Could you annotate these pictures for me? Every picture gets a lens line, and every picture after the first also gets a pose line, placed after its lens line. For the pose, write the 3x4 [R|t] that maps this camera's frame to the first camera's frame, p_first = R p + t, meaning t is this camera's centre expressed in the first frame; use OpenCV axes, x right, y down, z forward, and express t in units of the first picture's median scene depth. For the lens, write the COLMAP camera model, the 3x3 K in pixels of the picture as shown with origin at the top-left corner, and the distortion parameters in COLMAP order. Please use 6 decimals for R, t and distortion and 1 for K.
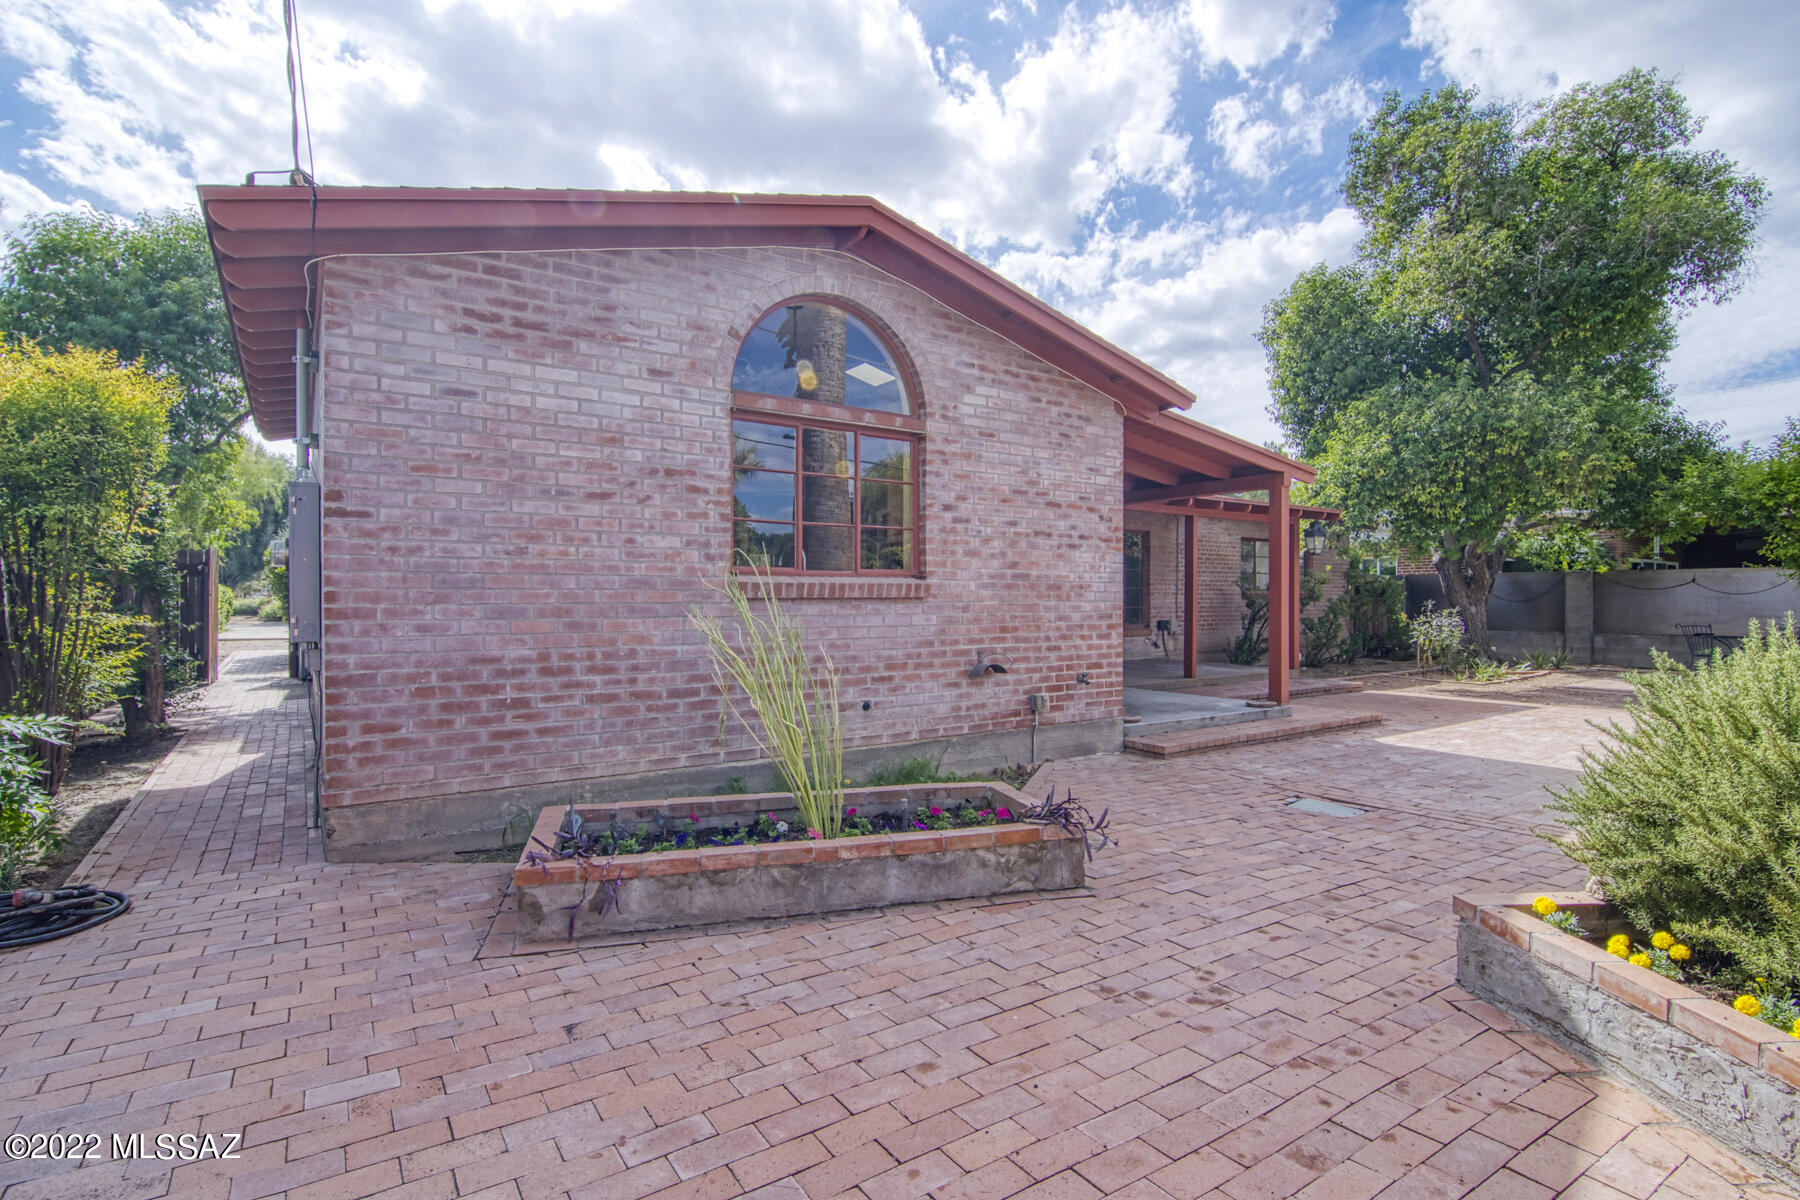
lens RADIAL K [[880.4, 0, 905.7], [0, 880.4, 605.9], [0, 0, 1]] dist [-0.008683, -0.006891]
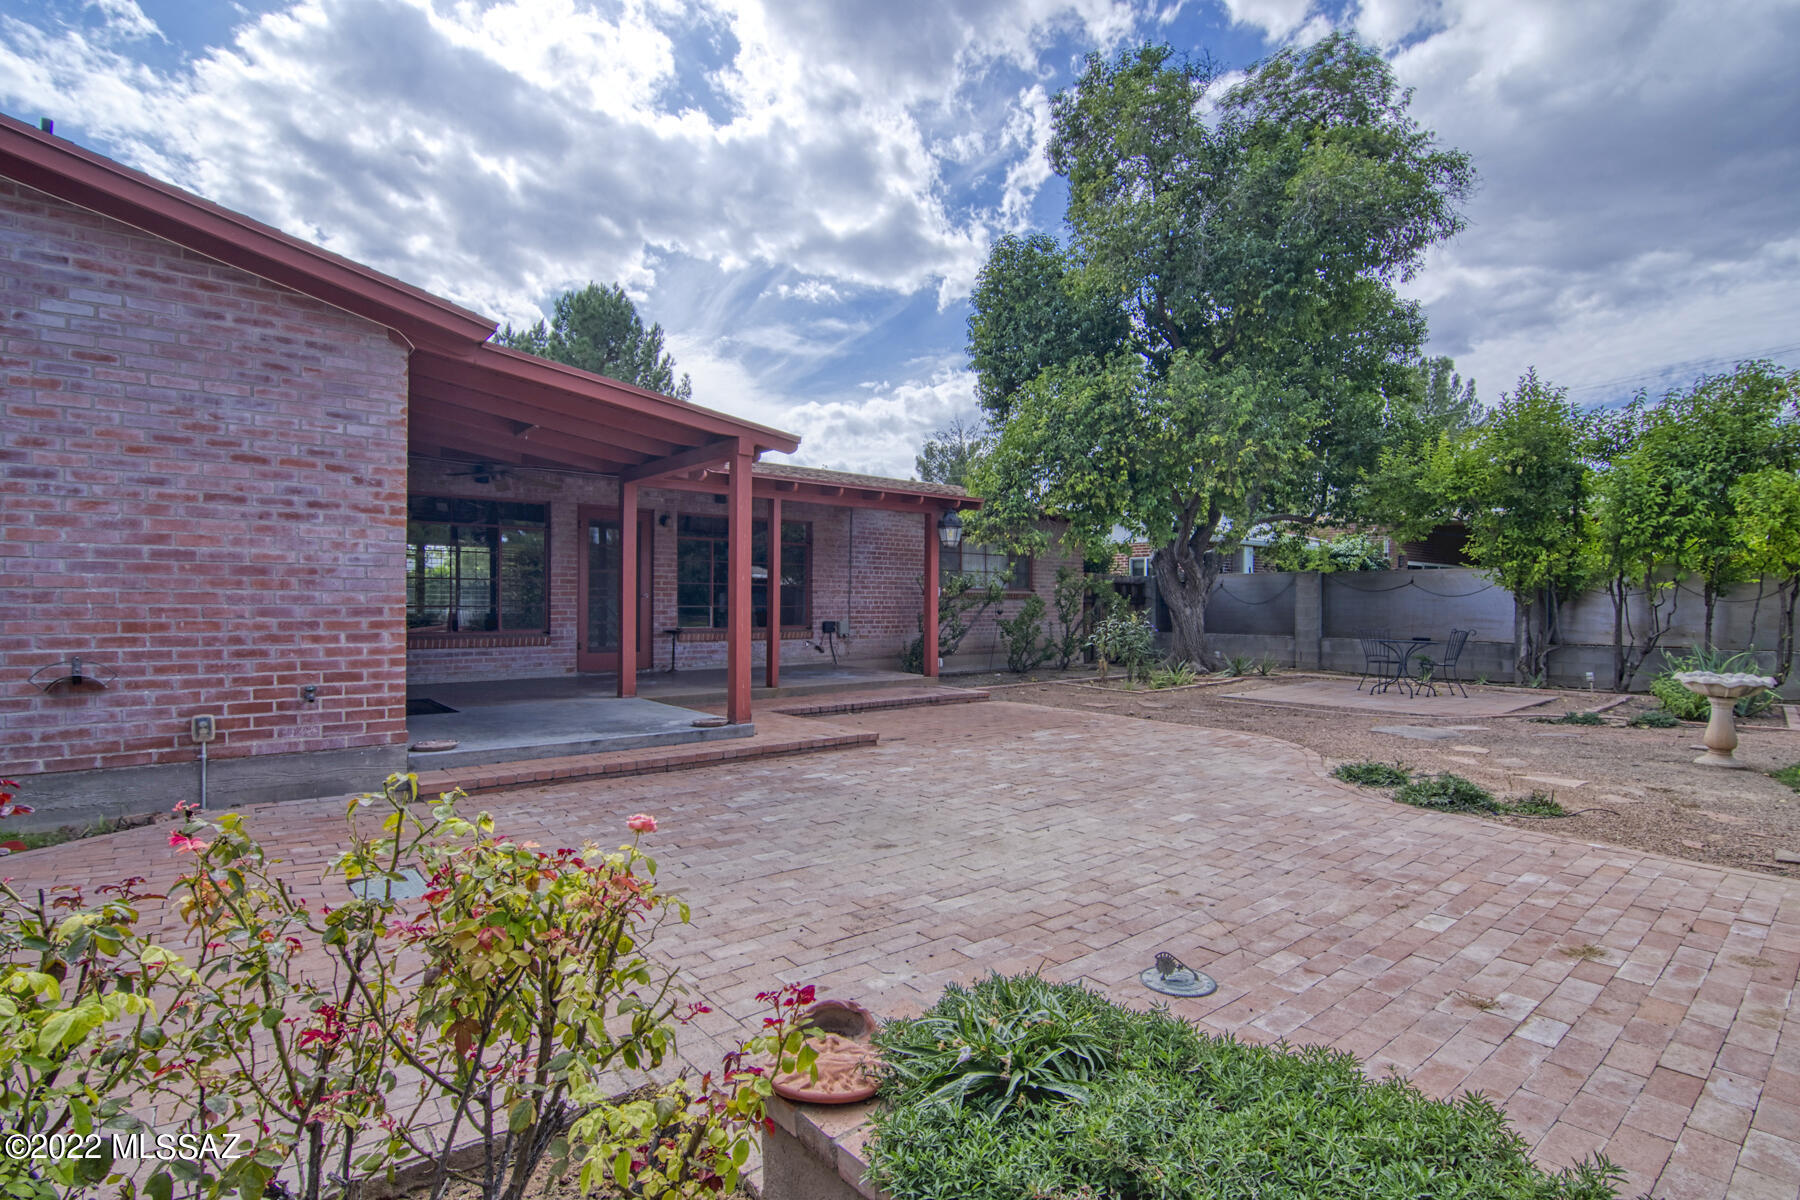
lens RADIAL K [[880.4, 0, 900.0], [0, 880.4, 603.0], [0, 0, 1]] dist [-0.008683, -0.006891]
pose [[0.996717, 0.005092, 0.080802, 0.635992], [-0.004502, 0.999962, -0.007480, 0.008744], [-0.080837, 0.007092, 0.996702, 0.218720]]
